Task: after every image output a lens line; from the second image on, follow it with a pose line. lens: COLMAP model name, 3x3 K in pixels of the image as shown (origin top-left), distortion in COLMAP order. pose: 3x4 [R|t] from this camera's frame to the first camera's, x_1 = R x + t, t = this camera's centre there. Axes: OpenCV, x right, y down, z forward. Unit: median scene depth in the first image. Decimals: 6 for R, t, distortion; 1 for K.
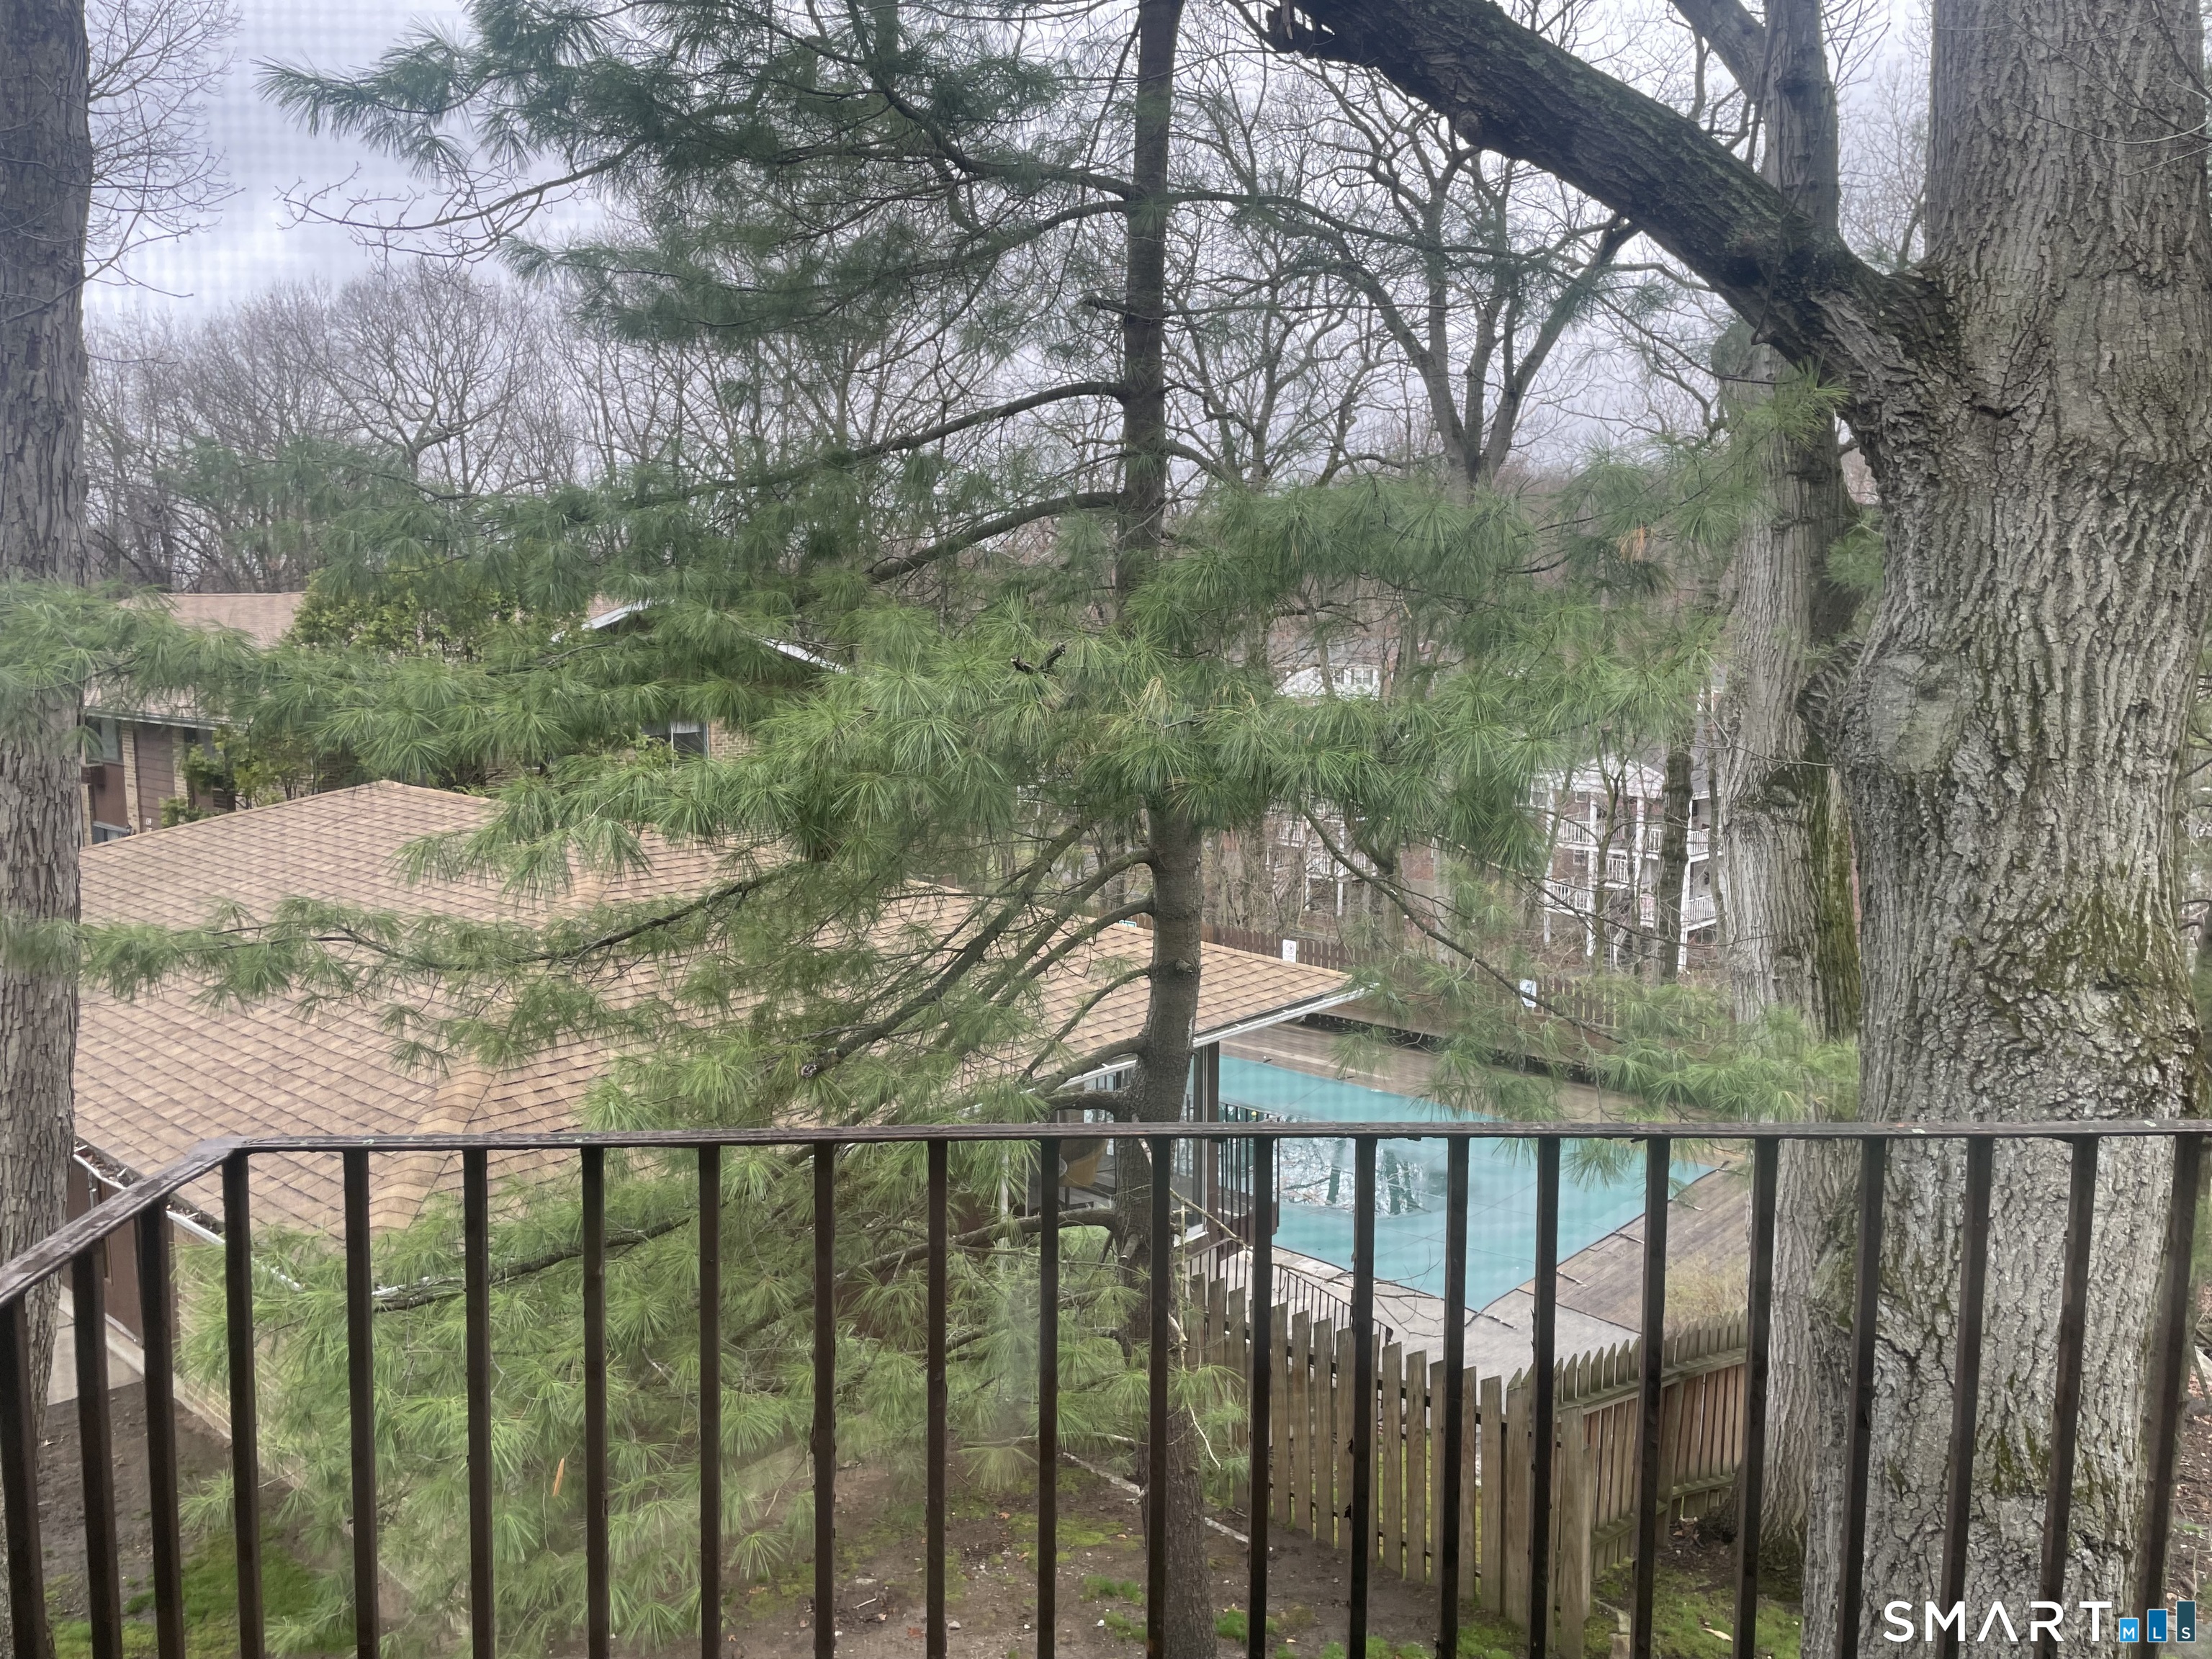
lens RADIAL K [[1657.2, 0, 1104.6], [0, 1657.2, 820.9], [0, 0, 1]] dist [0.037671, -0.039710]
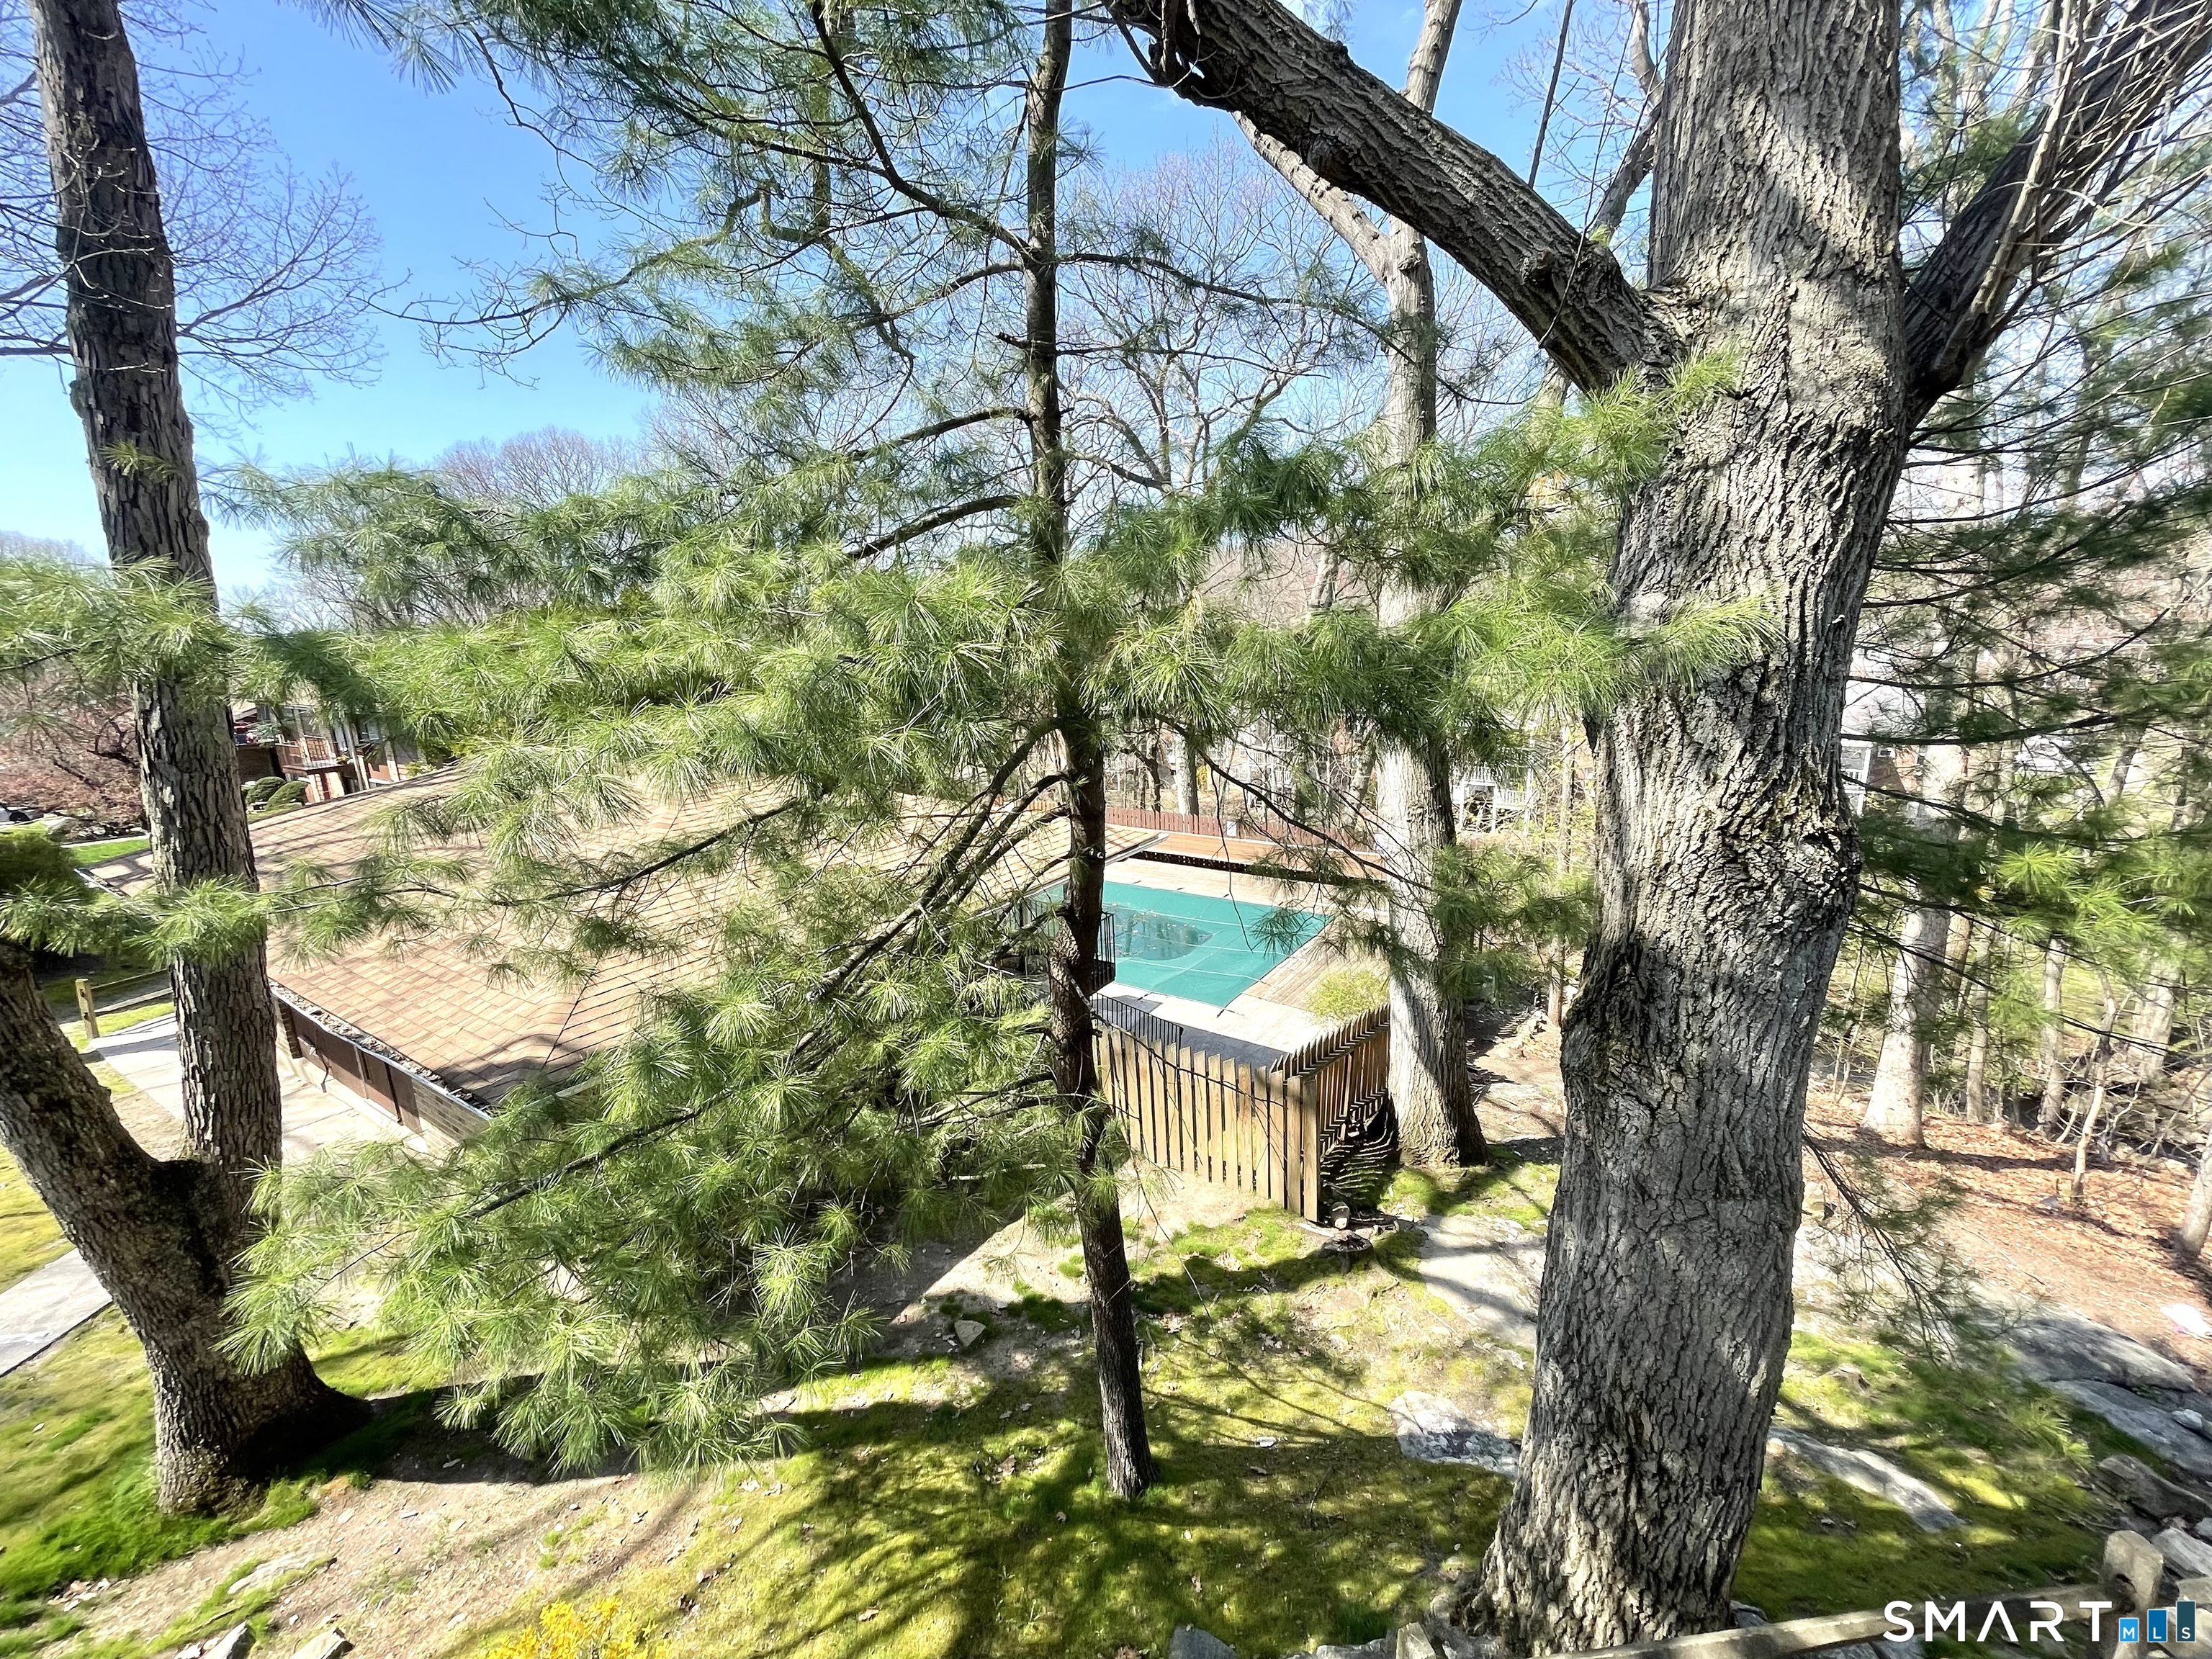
lens RADIAL K [[893.3, 0, 1114.1], [0, 893.3, 836.1], [0, 0, 1]] dist [-0.003870, 0.002440]
pose [[0.988926, -0.064525, 0.133650, -0.049172], [0.050364, 0.993009, 0.106755, -0.005997], [-0.139604, -0.098841, 0.985262, 0.360750]]
